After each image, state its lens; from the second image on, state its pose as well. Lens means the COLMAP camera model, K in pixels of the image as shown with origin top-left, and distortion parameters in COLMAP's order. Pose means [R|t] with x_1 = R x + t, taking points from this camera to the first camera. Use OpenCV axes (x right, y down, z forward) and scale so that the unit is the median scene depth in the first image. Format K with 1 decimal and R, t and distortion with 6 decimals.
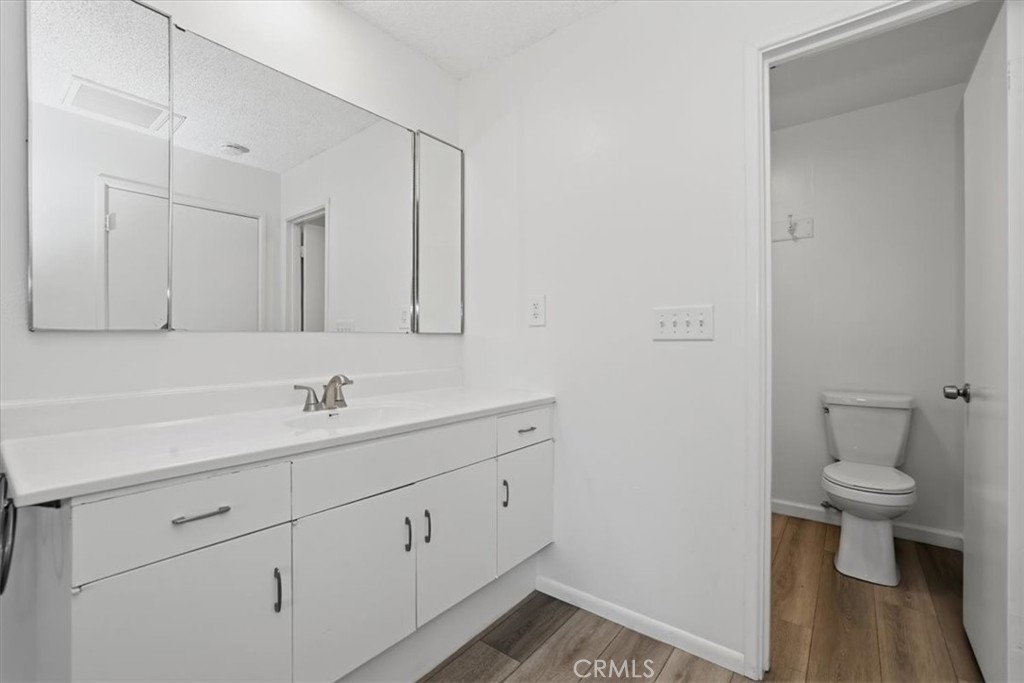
lens RADIAL K [[444.3, 0, 514.6], [0, 444.3, 338.8], [0, 0, 1]] dist [-0.042348, 0.014643]
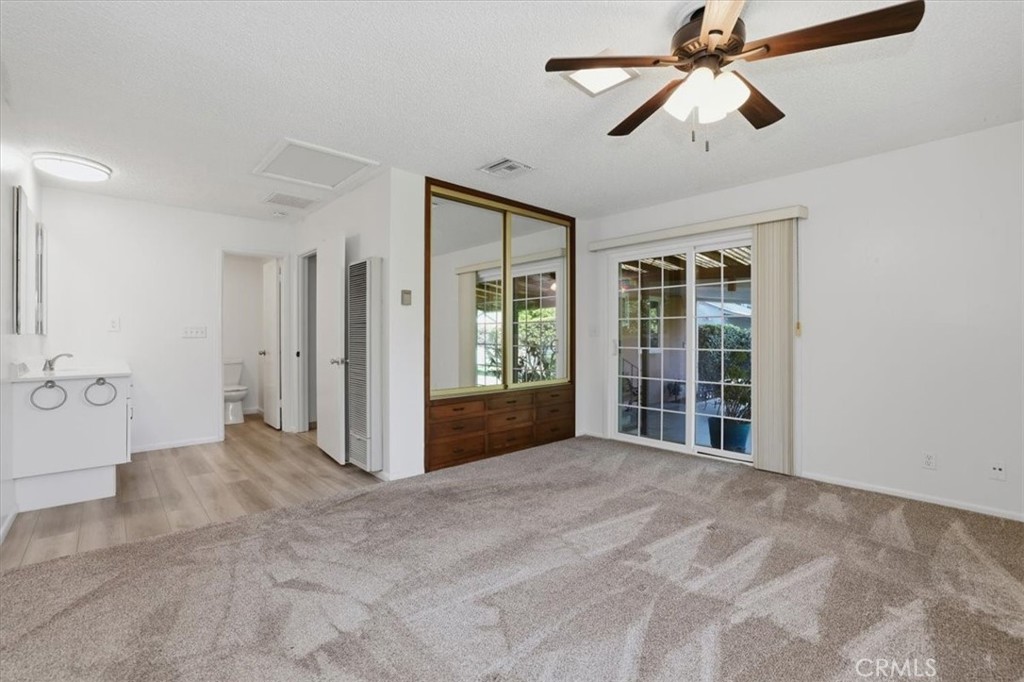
lens RADIAL K [[444.3, 0, 512.2], [0, 444.3, 337.8], [0, 0, 1]] dist [-0.042348, 0.014643]
pose [[0.154177, -0.004576, 0.988033, -1.888770], [-0.000856, 0.999988, 0.004764, -0.011492], [-0.988043, -0.001580, 0.154171, -1.337449]]
